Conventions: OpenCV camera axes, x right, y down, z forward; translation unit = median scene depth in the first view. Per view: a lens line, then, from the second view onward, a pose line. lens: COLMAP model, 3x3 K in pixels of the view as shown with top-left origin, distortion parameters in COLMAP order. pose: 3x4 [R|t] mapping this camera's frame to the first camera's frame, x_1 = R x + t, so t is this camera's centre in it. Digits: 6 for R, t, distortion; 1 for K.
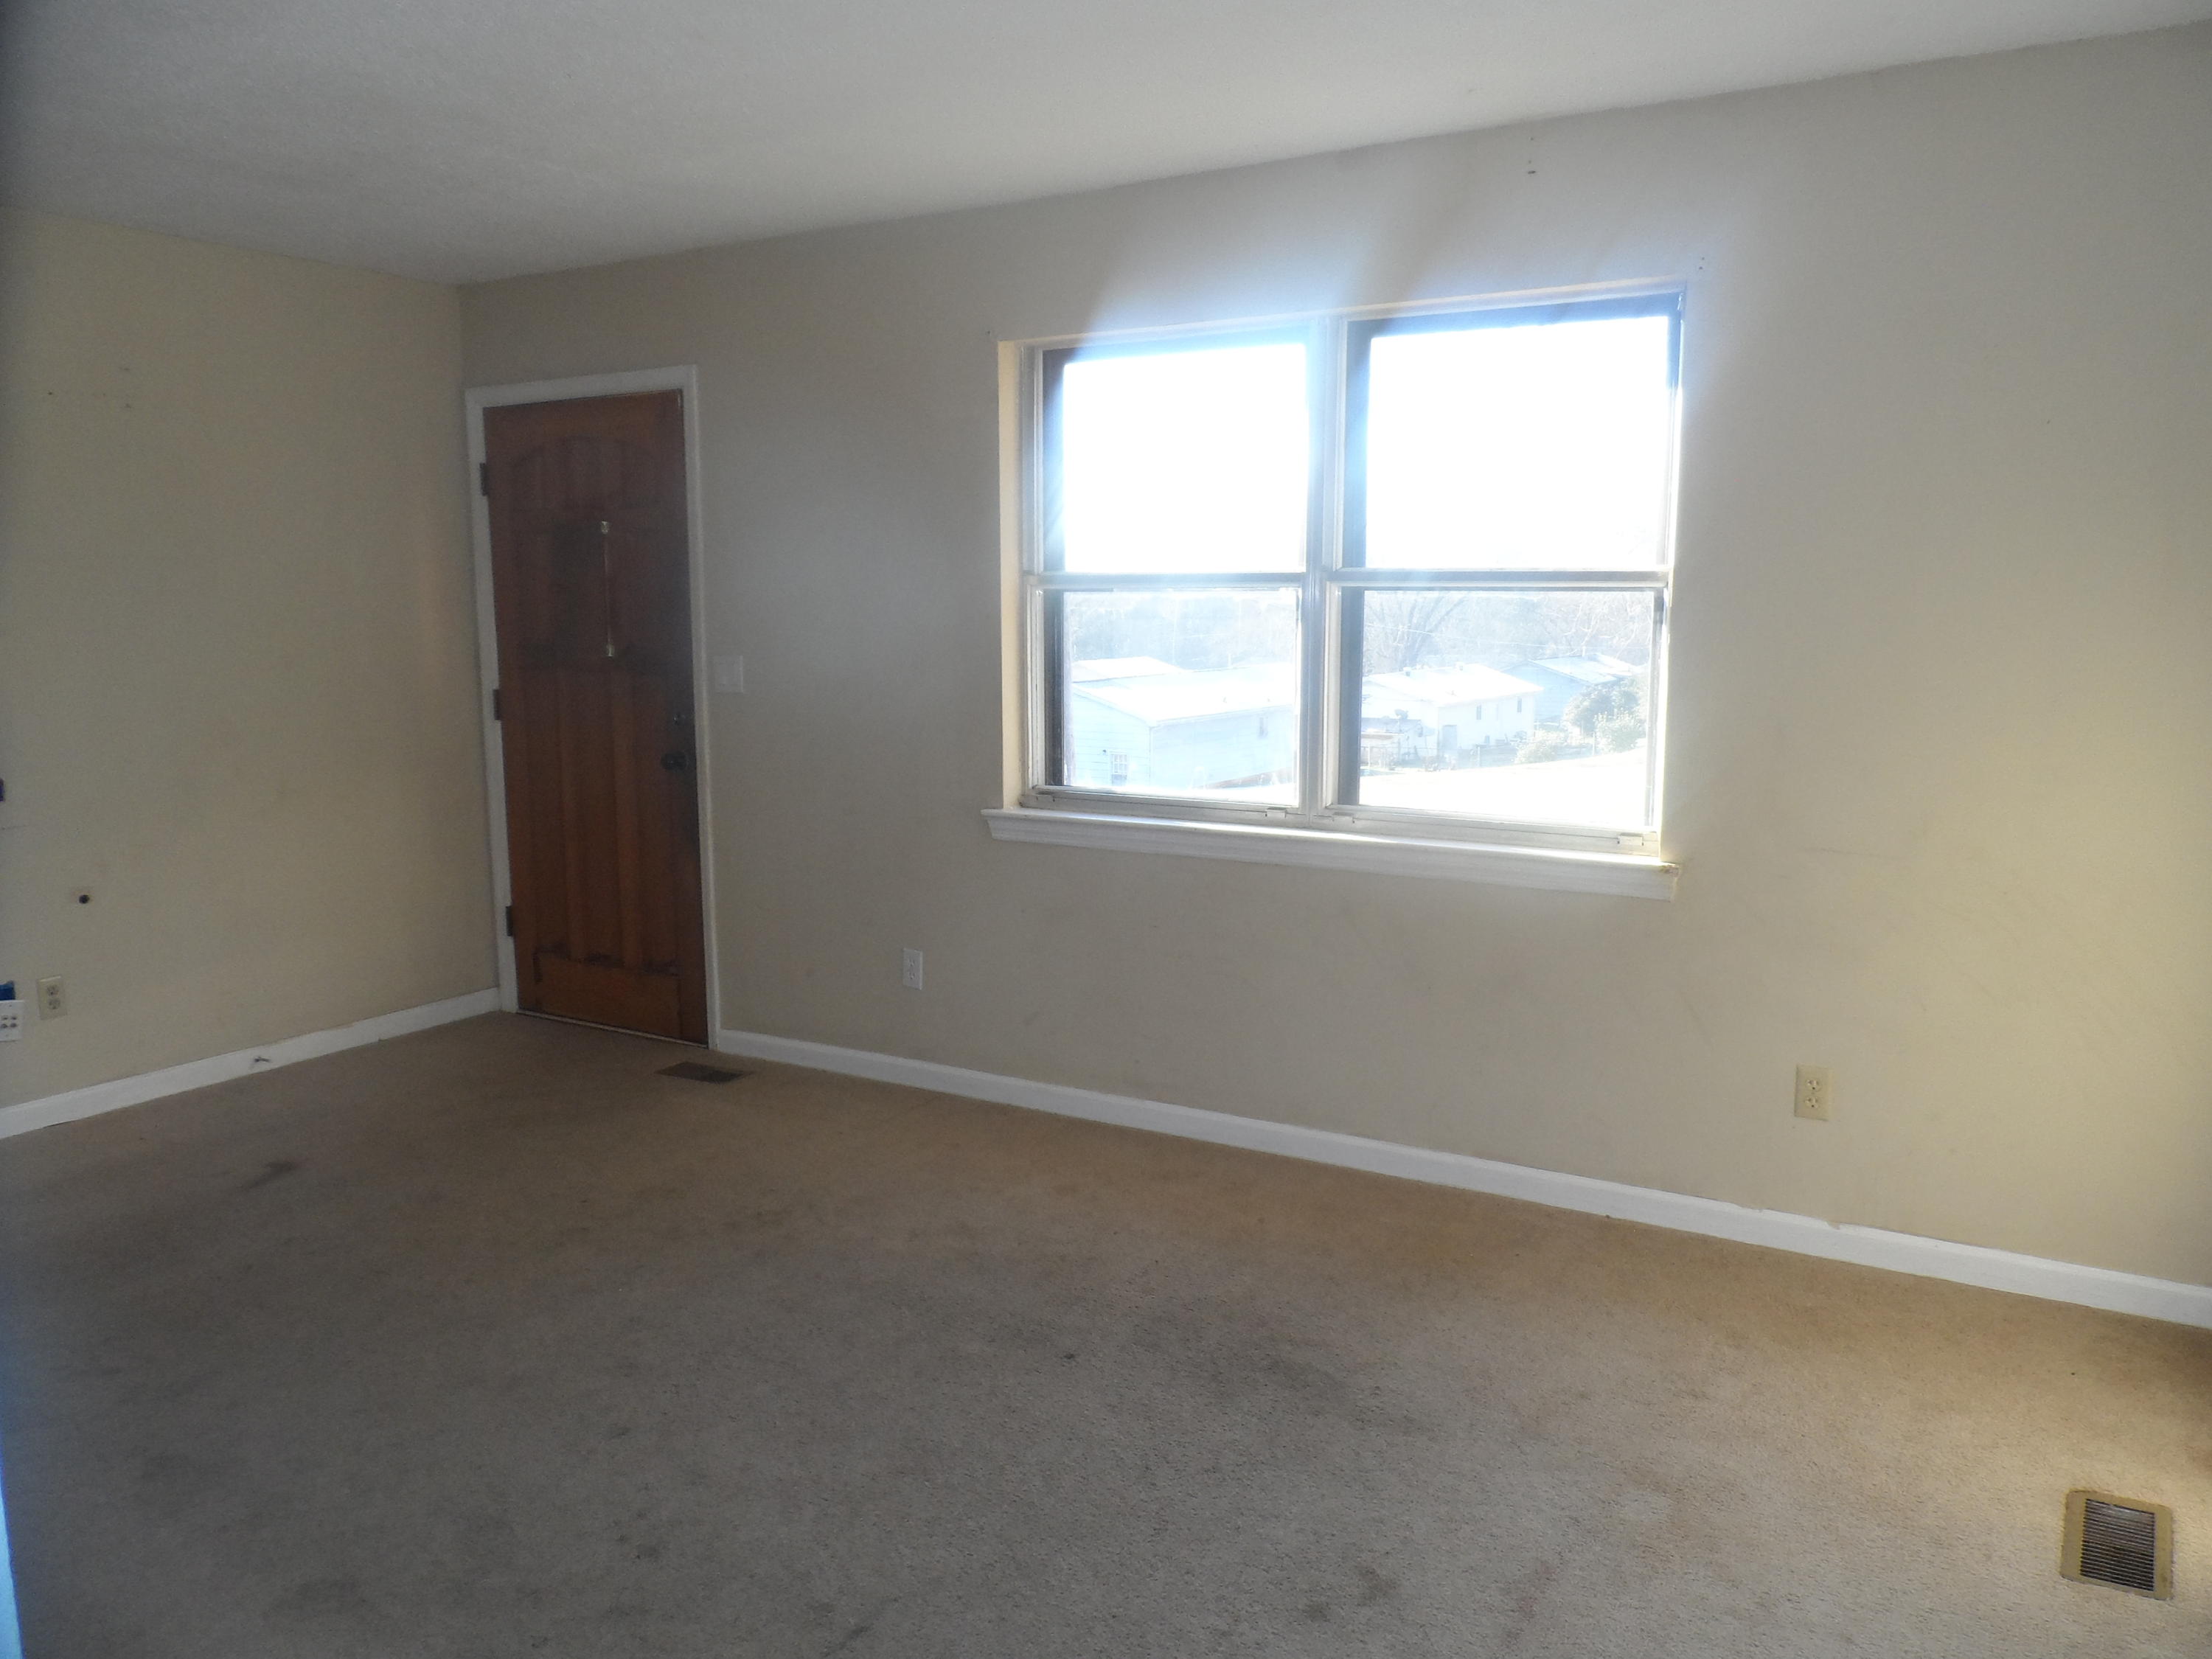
lens RADIAL K [[1678.8, 0, 1114.7], [0, 1678.8, 825.9], [0, 0, 1]] dist [-0.008038, 0.010909]
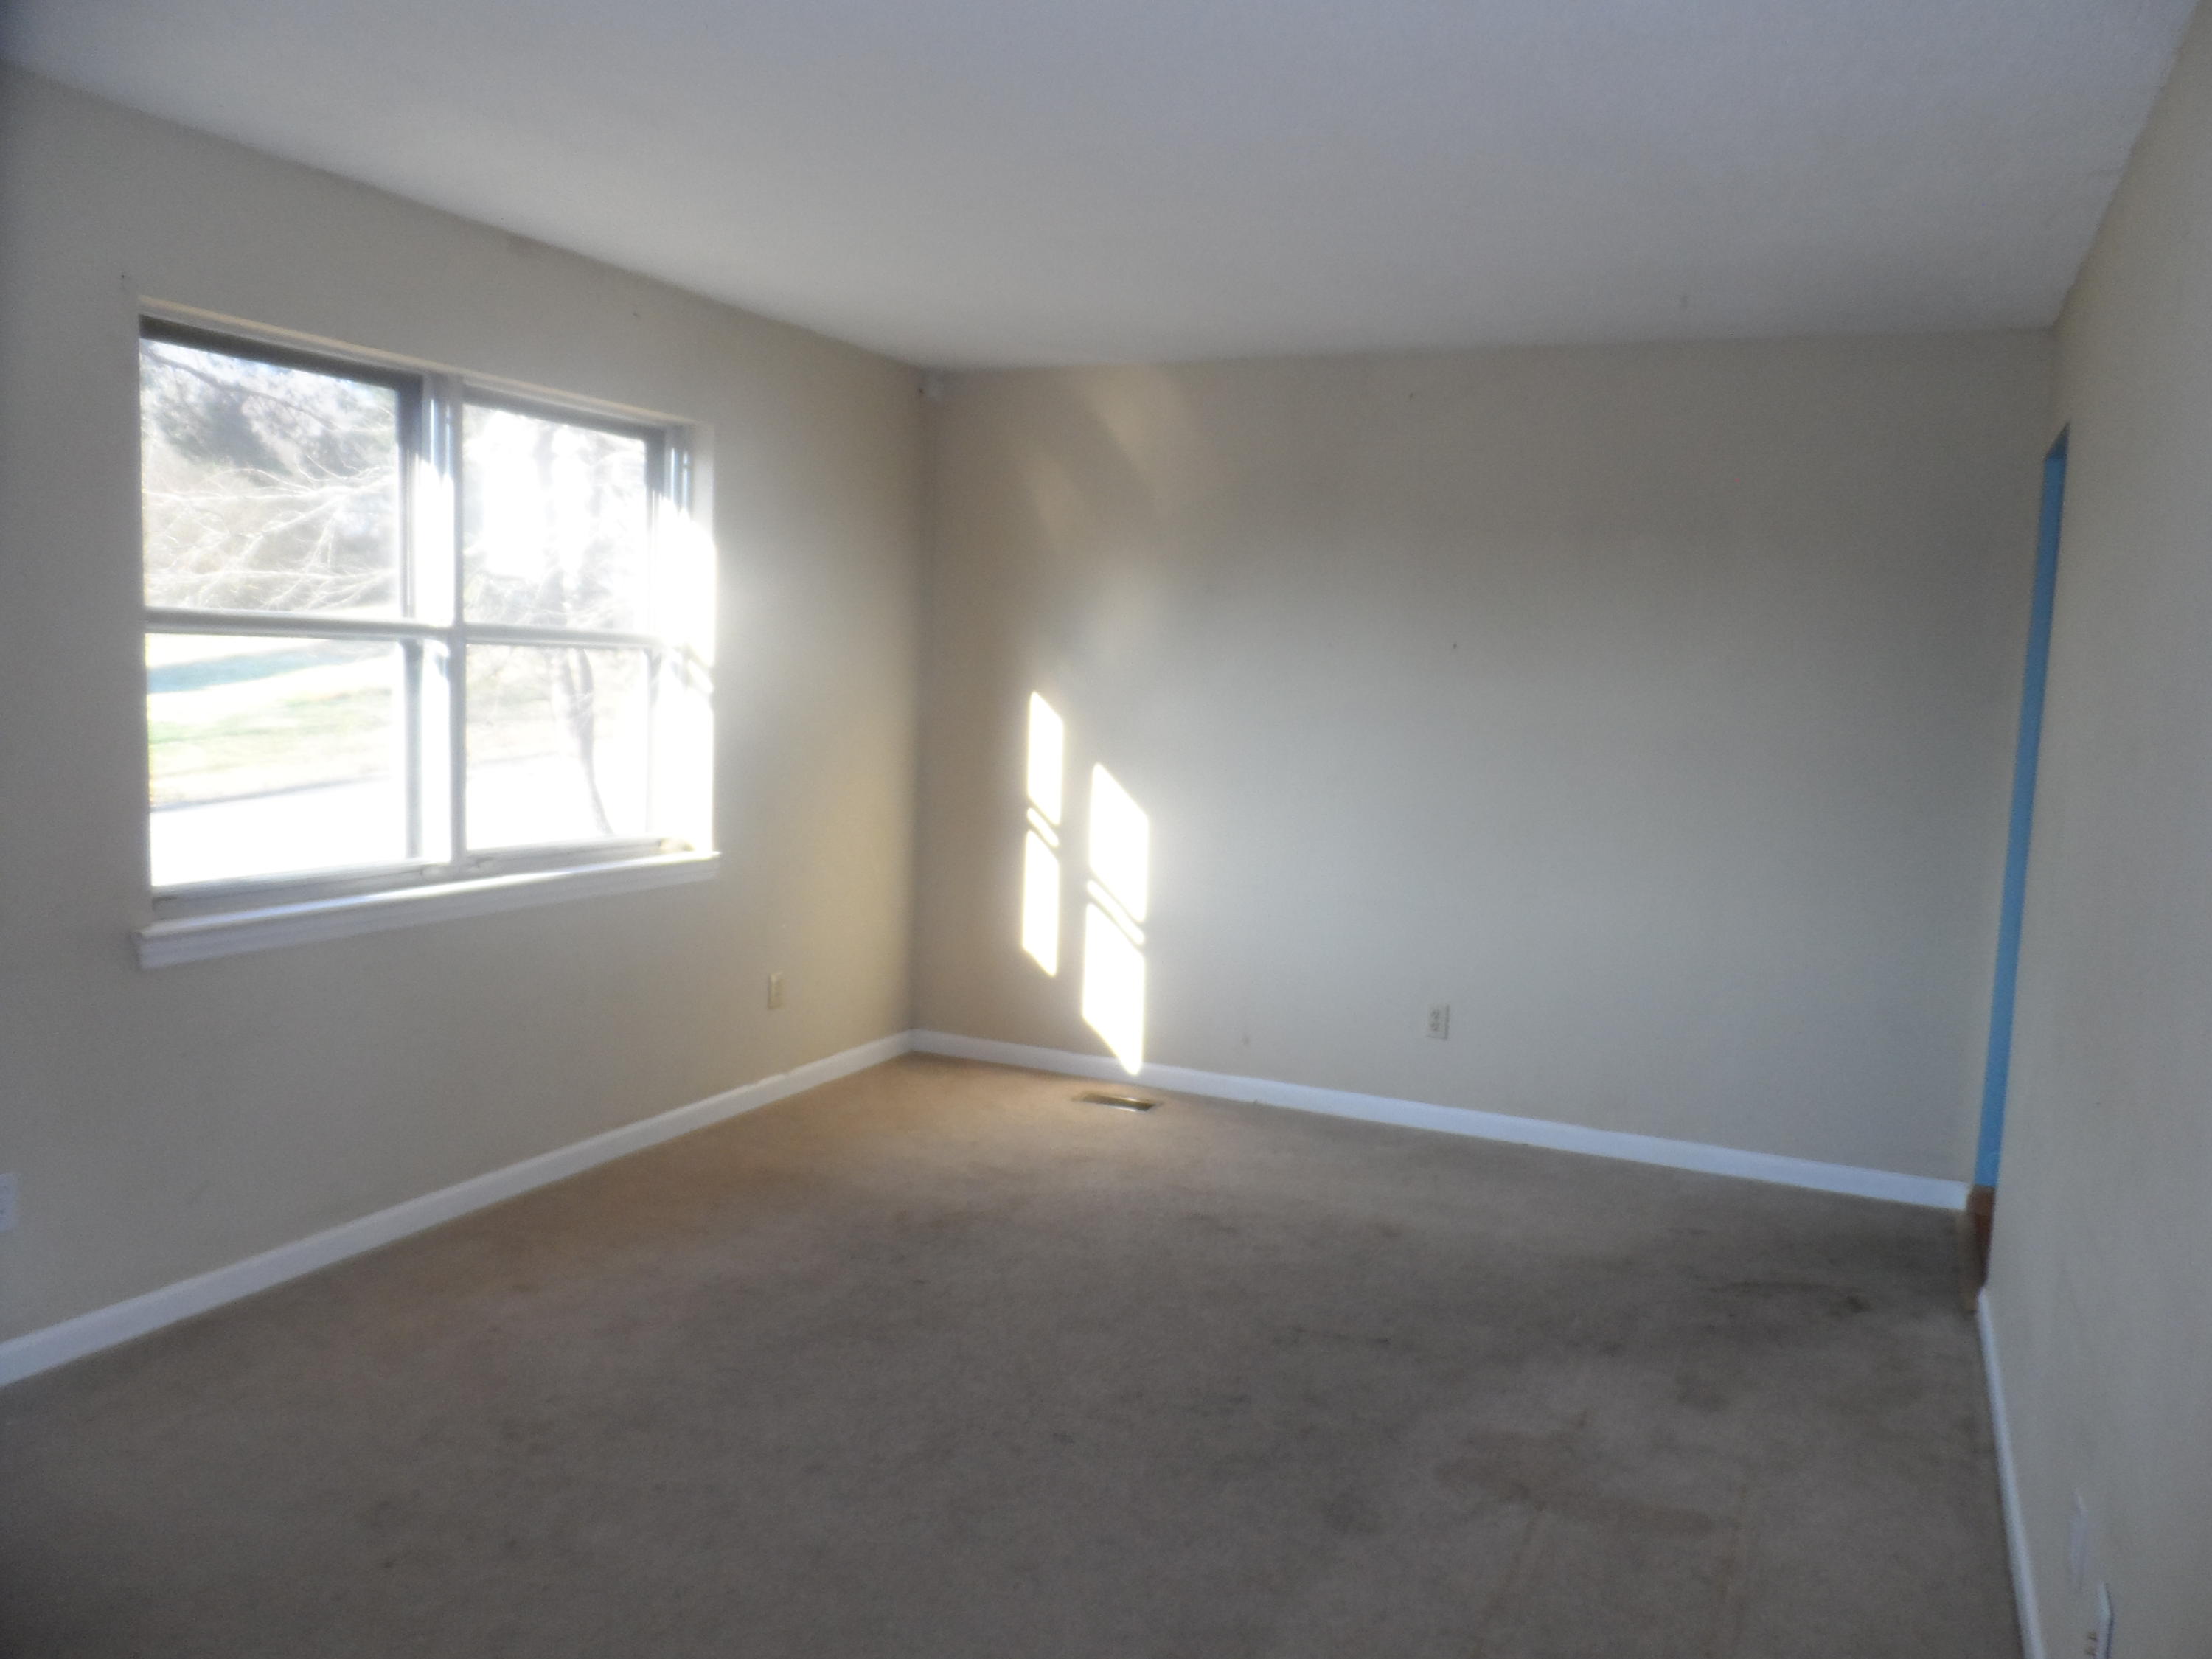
lens RADIAL K [[1678.8, 0, 1112.7], [0, 1678.8, 843.3], [0, 0, 1]] dist [-0.008038, 0.010909]
pose [[-0.105160, -0.108234, 0.988548, -0.992861], [0.101298, 0.987723, 0.118919, -0.108197], [-0.989283, 0.112643, -0.092905, 0.761158]]
